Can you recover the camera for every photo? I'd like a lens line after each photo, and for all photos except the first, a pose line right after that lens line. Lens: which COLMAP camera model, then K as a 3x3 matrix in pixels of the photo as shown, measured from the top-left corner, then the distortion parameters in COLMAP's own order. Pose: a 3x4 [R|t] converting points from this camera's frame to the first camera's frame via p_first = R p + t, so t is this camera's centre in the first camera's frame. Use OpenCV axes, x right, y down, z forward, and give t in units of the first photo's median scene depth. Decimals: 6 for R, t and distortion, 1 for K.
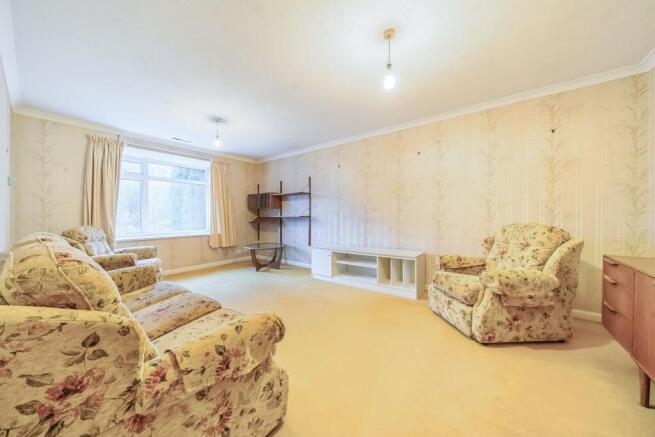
lens RADIAL K [[225.0, 0, 327.5], [0, 225.0, 218.5], [0, 0, 1]] dist [-0.000101, -0.000099]
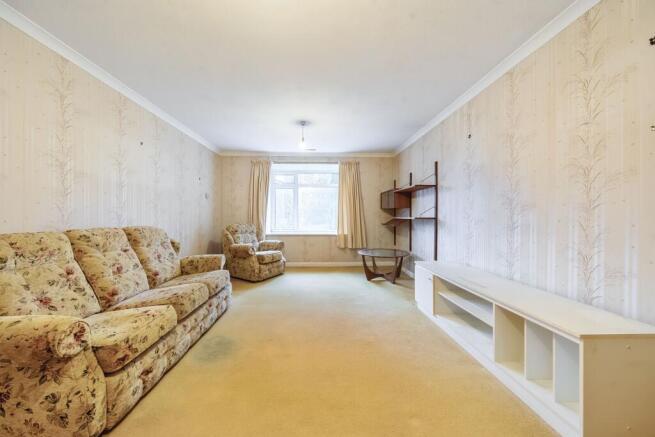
lens RADIAL K [[232.6, 0, 327.4], [0, 232.6, 215.6], [0, 0, 1]] dist [-0.000206, -0.000076]
pose [[0.624921, 0.004231, -0.780676, 0.283434], [-0.016131, 0.999842, -0.007495, -0.007017], [0.780521, 0.017277, 0.624890, 0.297700]]
